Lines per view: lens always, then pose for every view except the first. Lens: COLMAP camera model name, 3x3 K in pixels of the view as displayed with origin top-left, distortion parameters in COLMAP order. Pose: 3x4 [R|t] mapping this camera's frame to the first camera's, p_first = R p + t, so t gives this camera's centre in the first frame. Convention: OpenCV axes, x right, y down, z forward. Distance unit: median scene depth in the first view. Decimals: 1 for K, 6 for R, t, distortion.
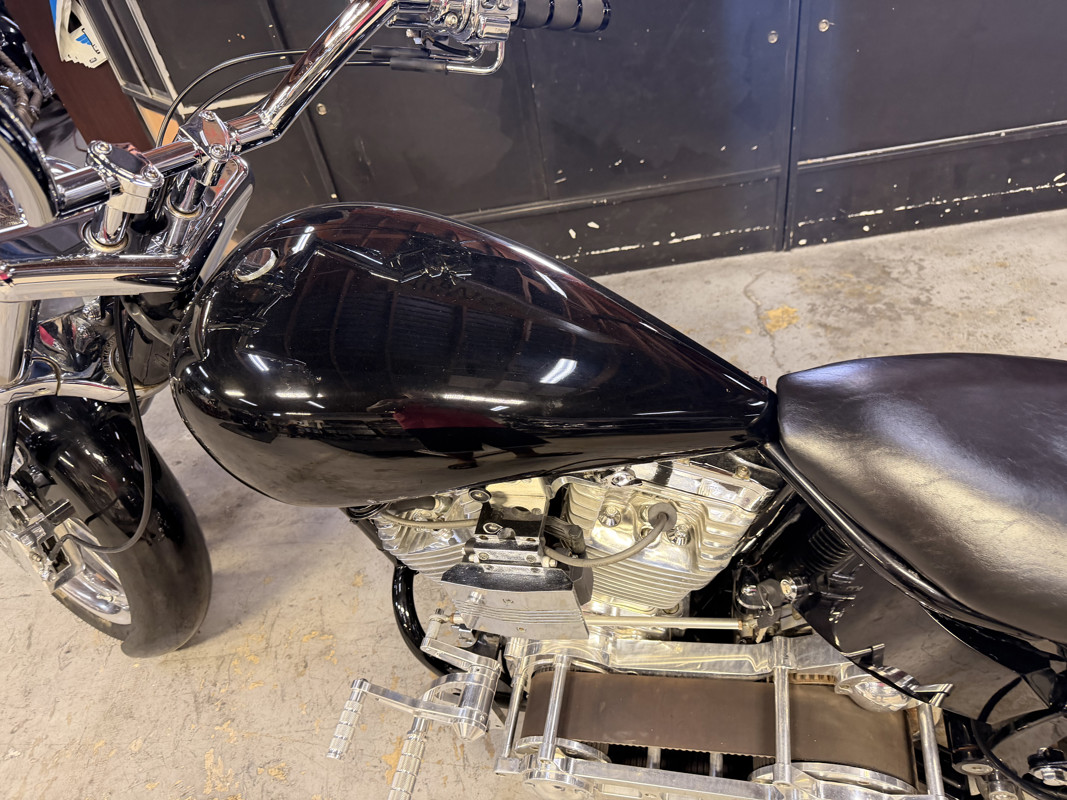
lens RADIAL K [[739.4, 0, 518.4], [0, 739.4, 403.1], [0, 0, 1]] dist [-0.009487, -0.004252]
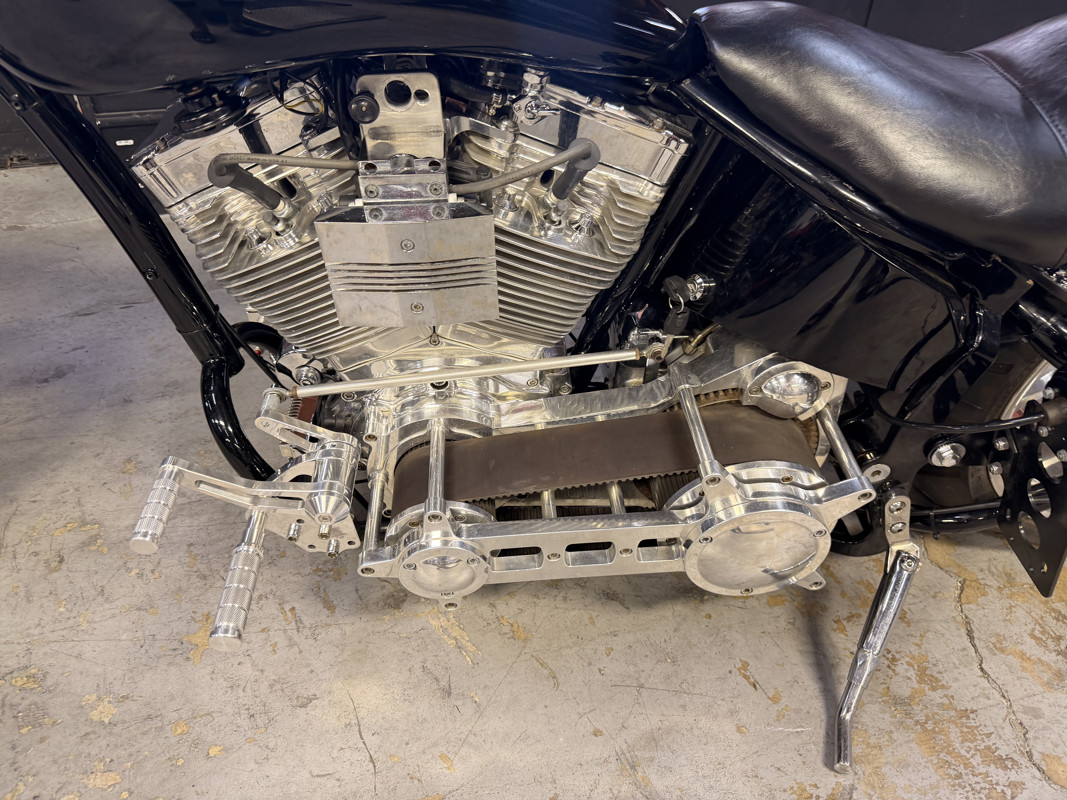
lens RADIAL K [[739.4, 0, 518.4], [0, 739.4, 403.1], [0, 0, 1]] dist [-0.009487, -0.004252]
pose [[0.945117, -0.025601, 0.325726, -0.096390], [0.047272, 0.997150, -0.058791, 0.290216], [-0.323293, 0.070962, 0.943634, 0.140556]]
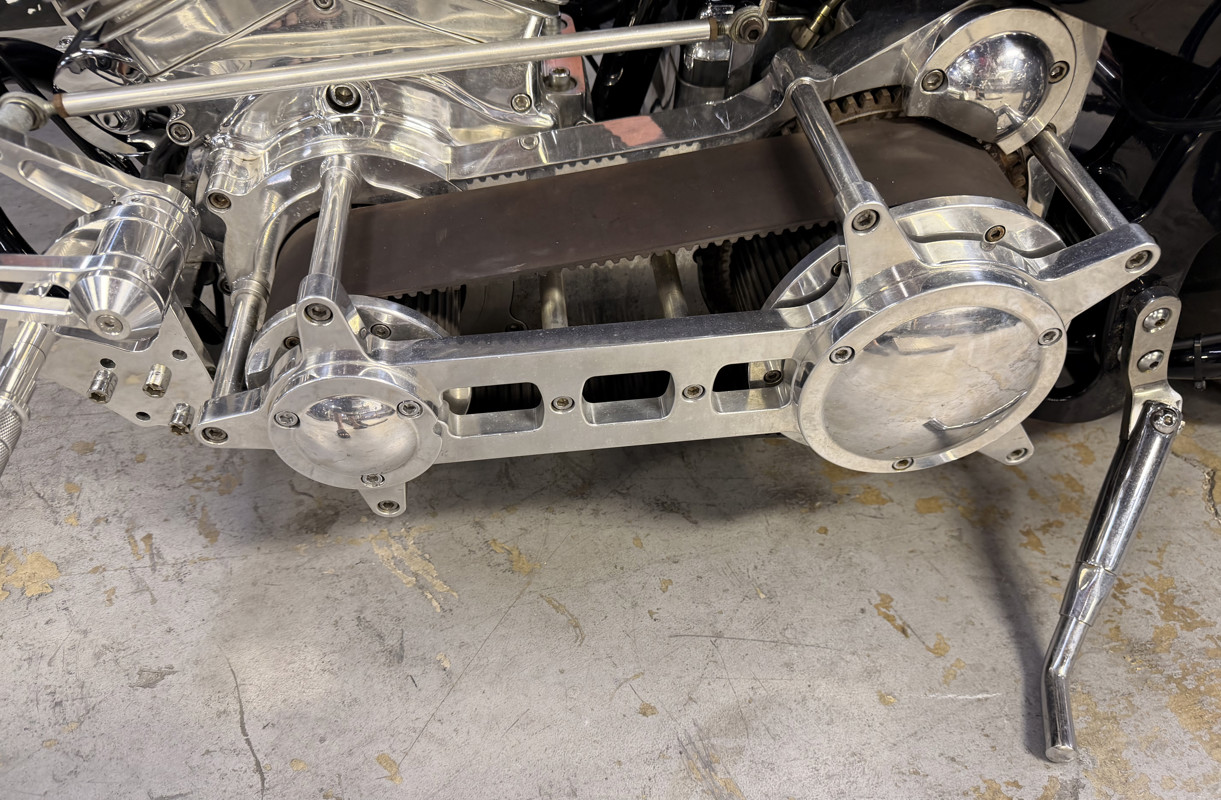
lens RADIAL K [[858.6, 0, 588.2], [0, 858.6, 460.9], [0, 0, 1]] dist [0.045743, -0.098383]
pose [[0.933114, -0.085096, 0.349365, 0.001060], [0.070465, 0.996030, 0.054401, 0.390577], [-0.352608, -0.026145, 0.935406, 0.350173]]
